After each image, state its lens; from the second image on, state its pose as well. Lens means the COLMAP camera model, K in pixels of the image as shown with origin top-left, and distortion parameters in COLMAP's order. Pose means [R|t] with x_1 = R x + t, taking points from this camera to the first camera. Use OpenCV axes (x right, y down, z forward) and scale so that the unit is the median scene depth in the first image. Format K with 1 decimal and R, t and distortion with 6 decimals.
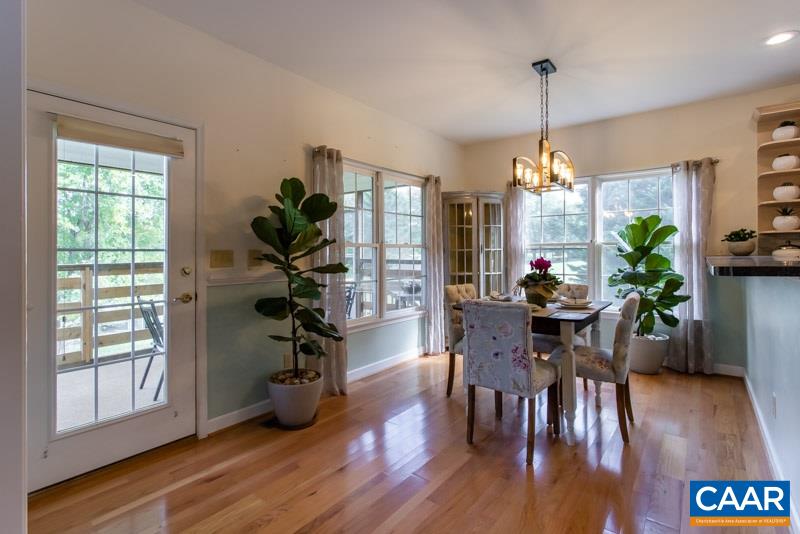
lens RADIAL K [[377.9, 0, 376.0], [0, 377.9, 250.1], [0, 0, 1]] dist [0.001644, -0.000487]
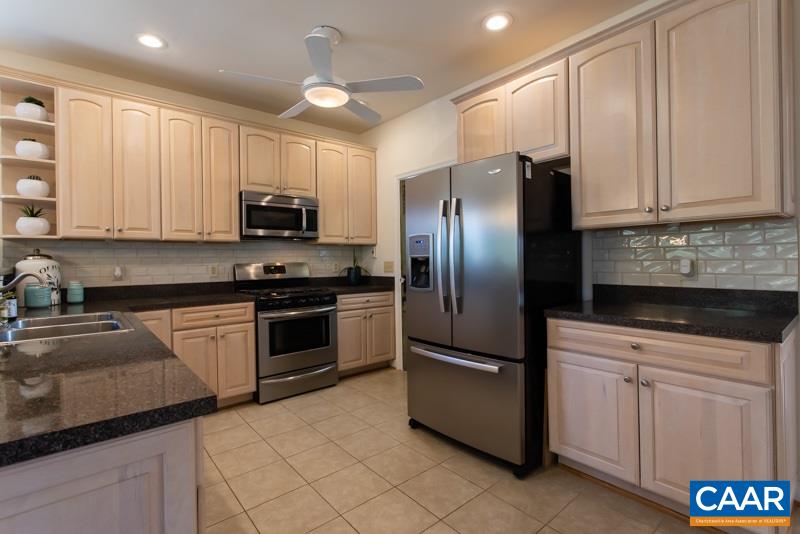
lens RADIAL K [[377.9, 0, 396.5], [0, 377.9, 263.1], [0, 0, 1]] dist [0.001644, -0.000487]
pose [[0.180584, -0.005069, 0.983546, 0.430460], [0.007055, 0.999968, 0.003858, 0.007582], [-0.983534, 0.006242, 0.180614, 0.102924]]
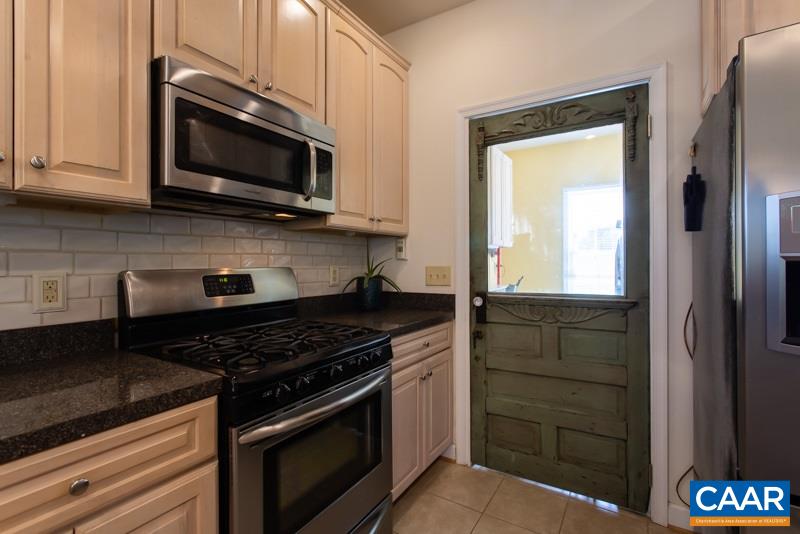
lens RADIAL K [[377.9, 0, 398.3], [0, 377.9, 262.6], [0, 0, 1]] dist [0.001644, -0.000487]
pose [[-0.138264, 0.000843, 0.990395, 0.975806], [-0.005391, 0.999984, -0.001604, 0.001608], [-0.990381, -0.005561, -0.138257, 0.519183]]
